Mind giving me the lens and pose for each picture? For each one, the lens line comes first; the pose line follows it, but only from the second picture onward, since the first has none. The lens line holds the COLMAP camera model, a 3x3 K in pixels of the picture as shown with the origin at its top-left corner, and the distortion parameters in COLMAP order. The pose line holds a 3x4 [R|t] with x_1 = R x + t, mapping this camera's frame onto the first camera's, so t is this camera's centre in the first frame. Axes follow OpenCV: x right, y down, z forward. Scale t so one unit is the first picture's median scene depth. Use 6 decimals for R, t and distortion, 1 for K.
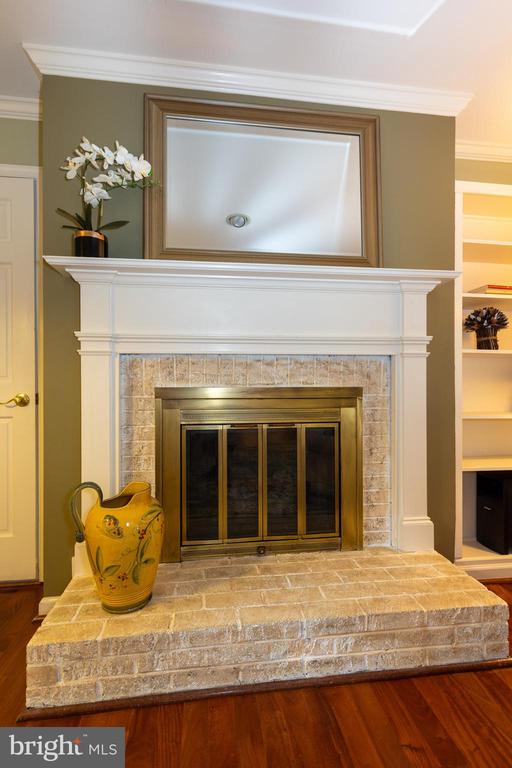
lens RADIAL K [[363.7, 0, 254.1], [0, 363.7, 386.3], [0, 0, 1]] dist [0.004473, -0.000054]
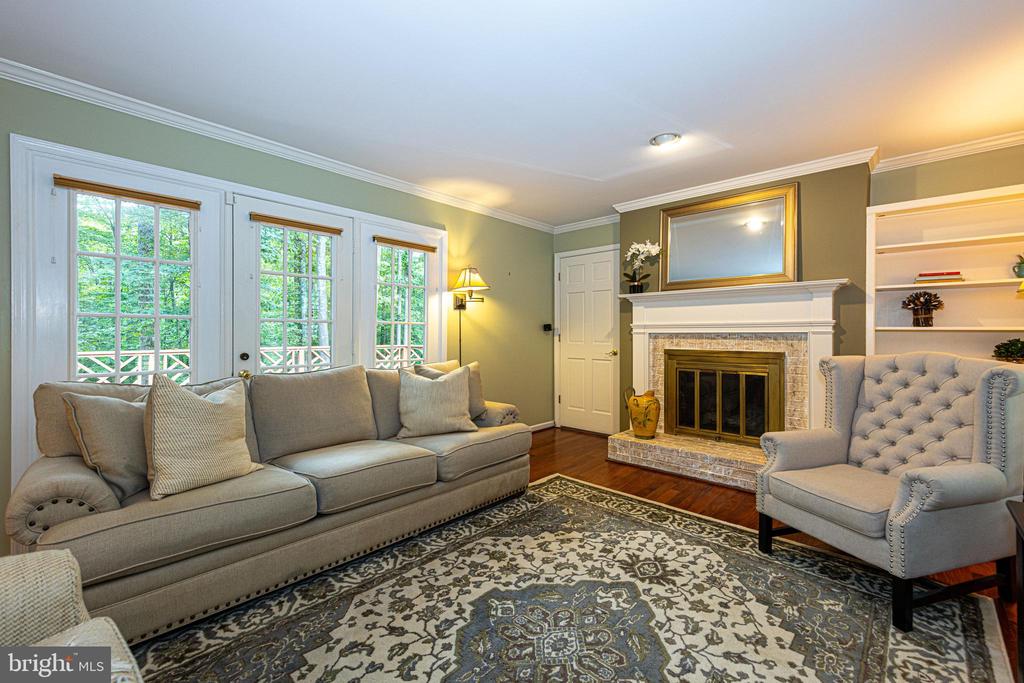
lens RADIAL K [[430.4, 0, 515.6], [0, 430.4, 332.5], [0, 0, 1]] dist [0.004847, -0.000313]
pose [[0.638774, 0.000710, -0.769394, 1.076705], [-0.001462, 0.999999, -0.000290, -0.089119], [0.769393, 0.001310, 0.638774, -1.229015]]
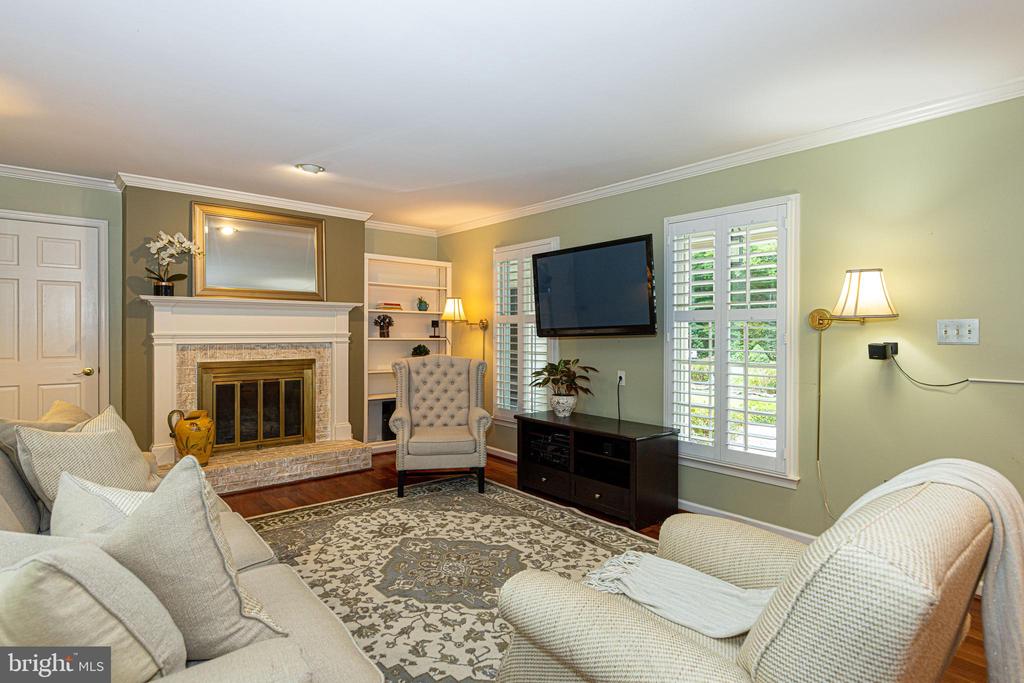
lens RADIAL K [[538.2, 0, 505.4], [0, 538.2, 334.9], [0, 0, 1]] dist [0.000080, -0.000253]
pose [[0.845717, 0.001434, 0.533630, -0.403203], [-0.006021, 0.999958, 0.006855, -0.160962], [-0.533598, -0.009011, 0.845690, -2.097602]]
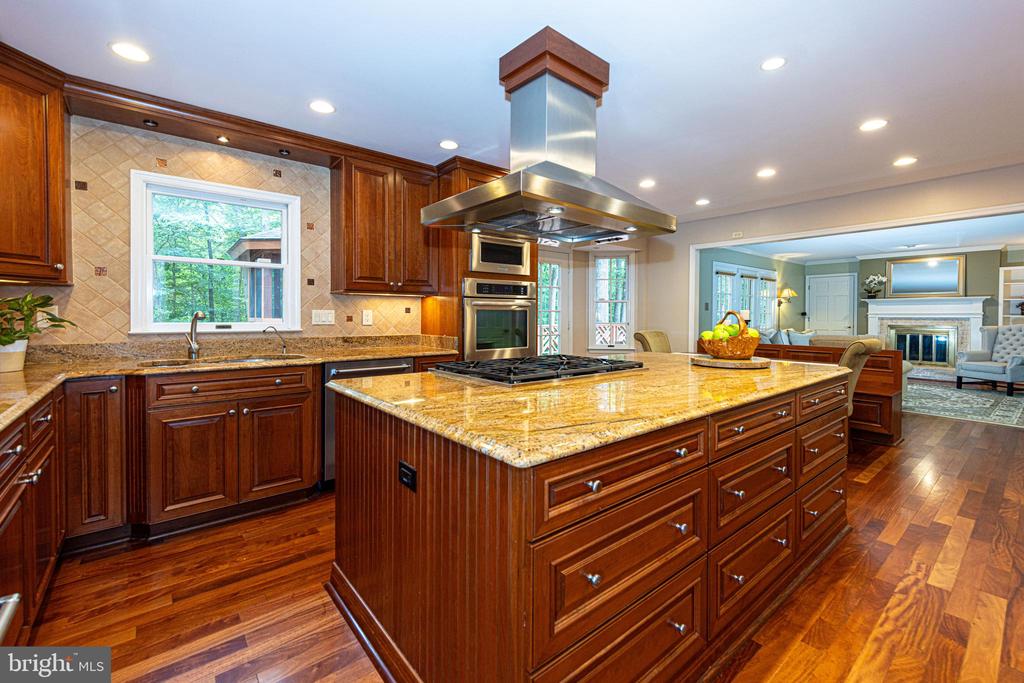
lens RADIAL K [[430.4, 0, 499.3], [0, 430.4, 322.0], [0, 0, 1]] dist [0.004847, -0.000313]
pose [[0.506570, 0.018838, -0.861993, 1.909643], [-0.001266, 0.999776, 0.021105, -0.136442], [0.862198, -0.009600, 0.506480, -5.880563]]
